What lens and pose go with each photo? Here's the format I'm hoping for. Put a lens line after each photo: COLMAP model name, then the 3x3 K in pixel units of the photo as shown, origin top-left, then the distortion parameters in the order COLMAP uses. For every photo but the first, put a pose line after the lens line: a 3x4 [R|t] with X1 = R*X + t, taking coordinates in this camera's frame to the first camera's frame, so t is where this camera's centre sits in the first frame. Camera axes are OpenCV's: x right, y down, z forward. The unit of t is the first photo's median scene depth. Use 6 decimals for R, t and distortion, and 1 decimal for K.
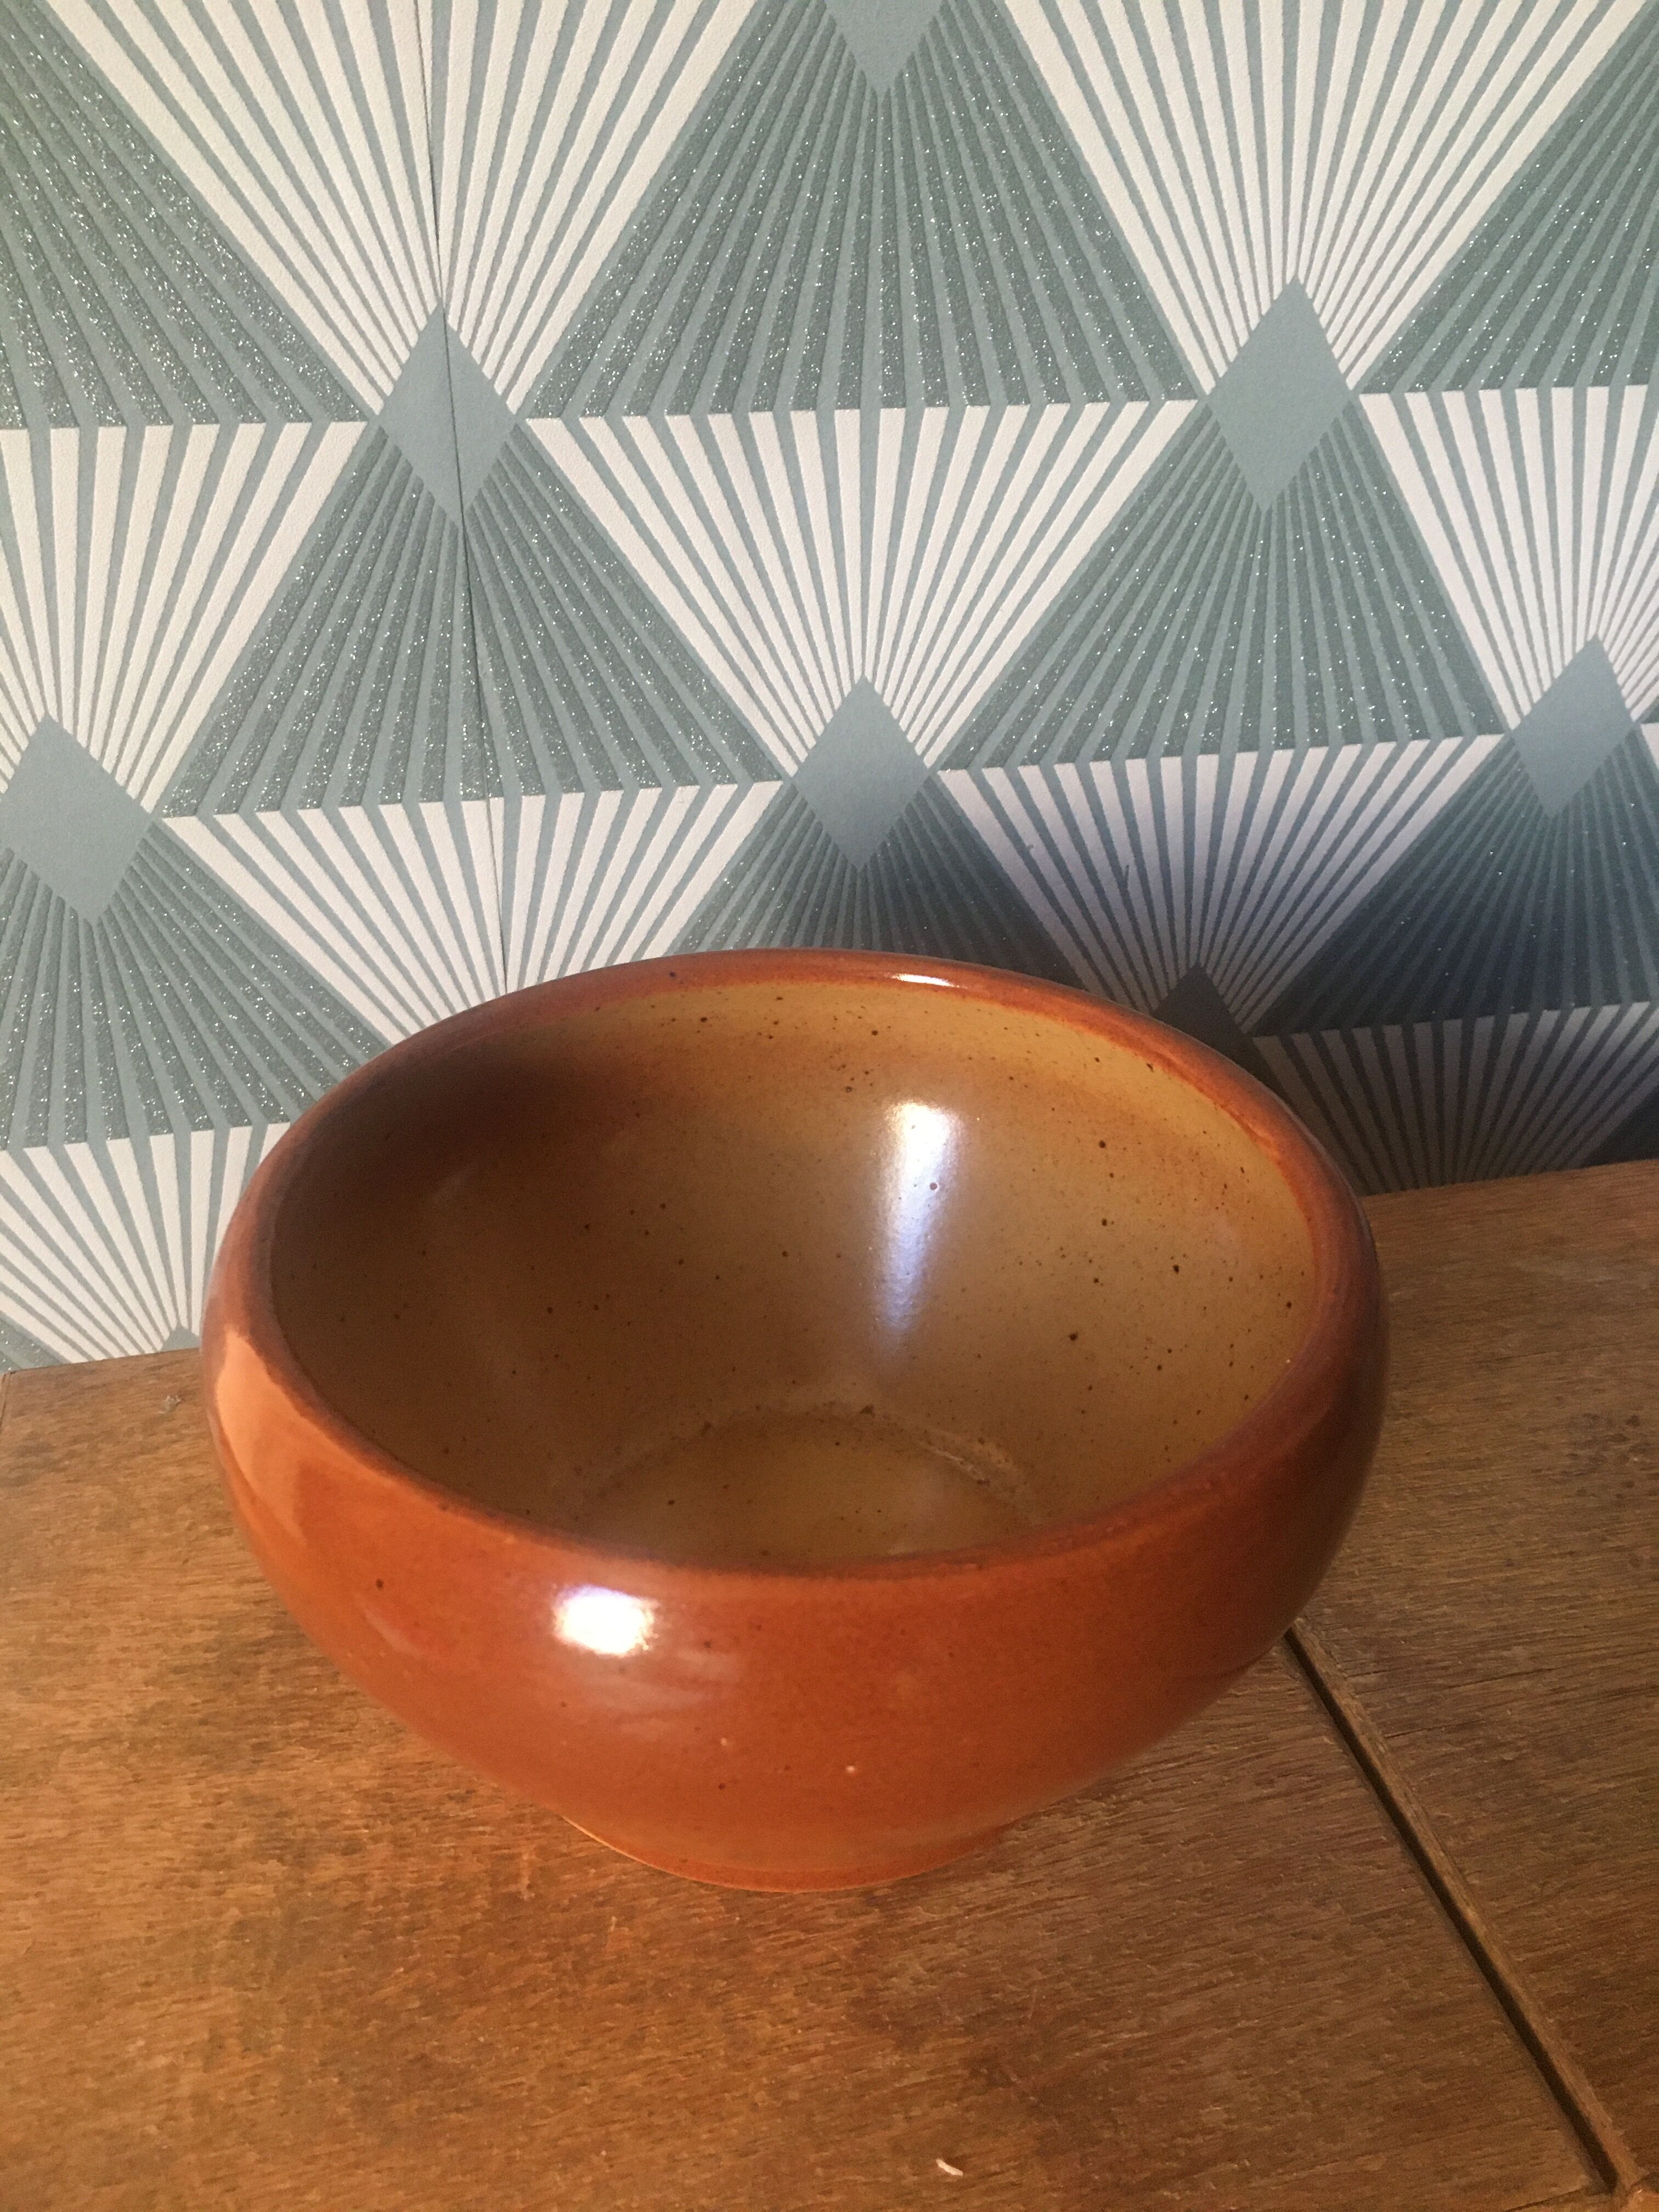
lens RADIAL K [[1901.2, 0, 826.8], [0, 1901.2, 1103.9], [0, 0, 1]] dist [0.093361, -0.151758]
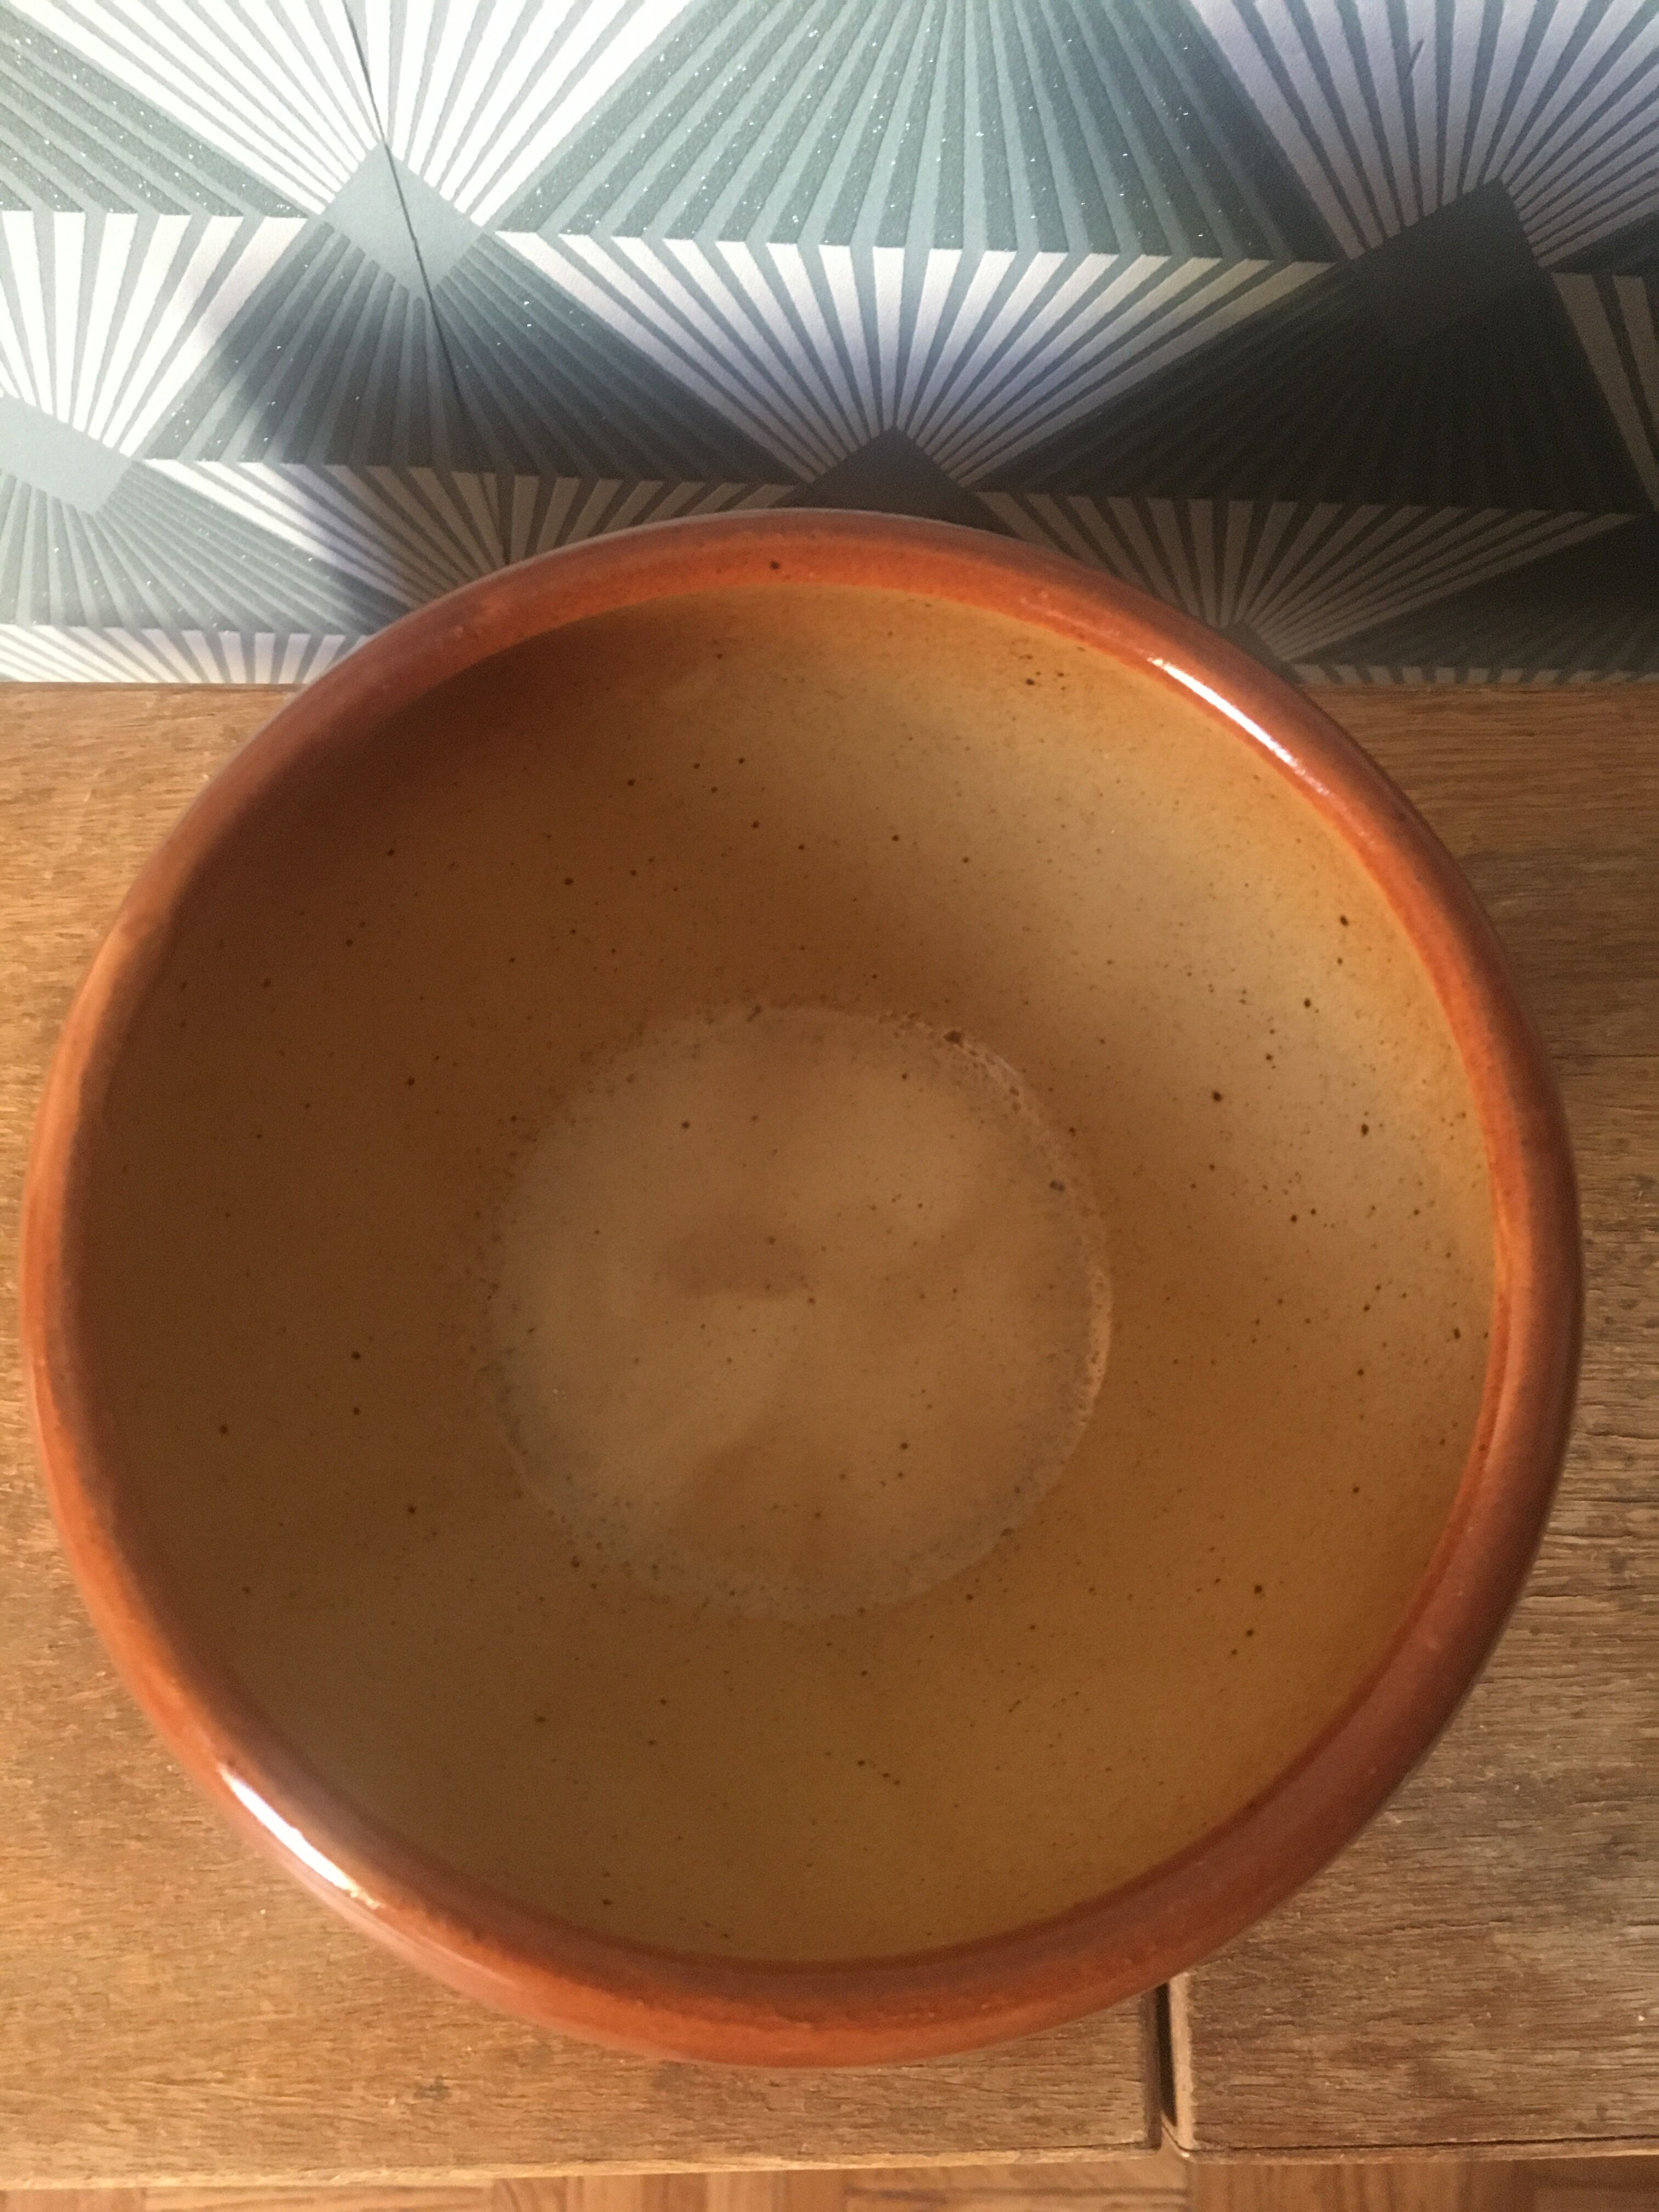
lens RADIAL K [[1921.1, 0, 825.0], [0, 1921.1, 1112.5], [0, 0, 1]] dist [0.072904, -0.127393]
pose [[0.976467, 0.214156, -0.025504, 0.080038], [-0.127308, 0.667813, 0.733361, -0.383752], [0.174085, -0.712856, 0.679360, 0.407623]]
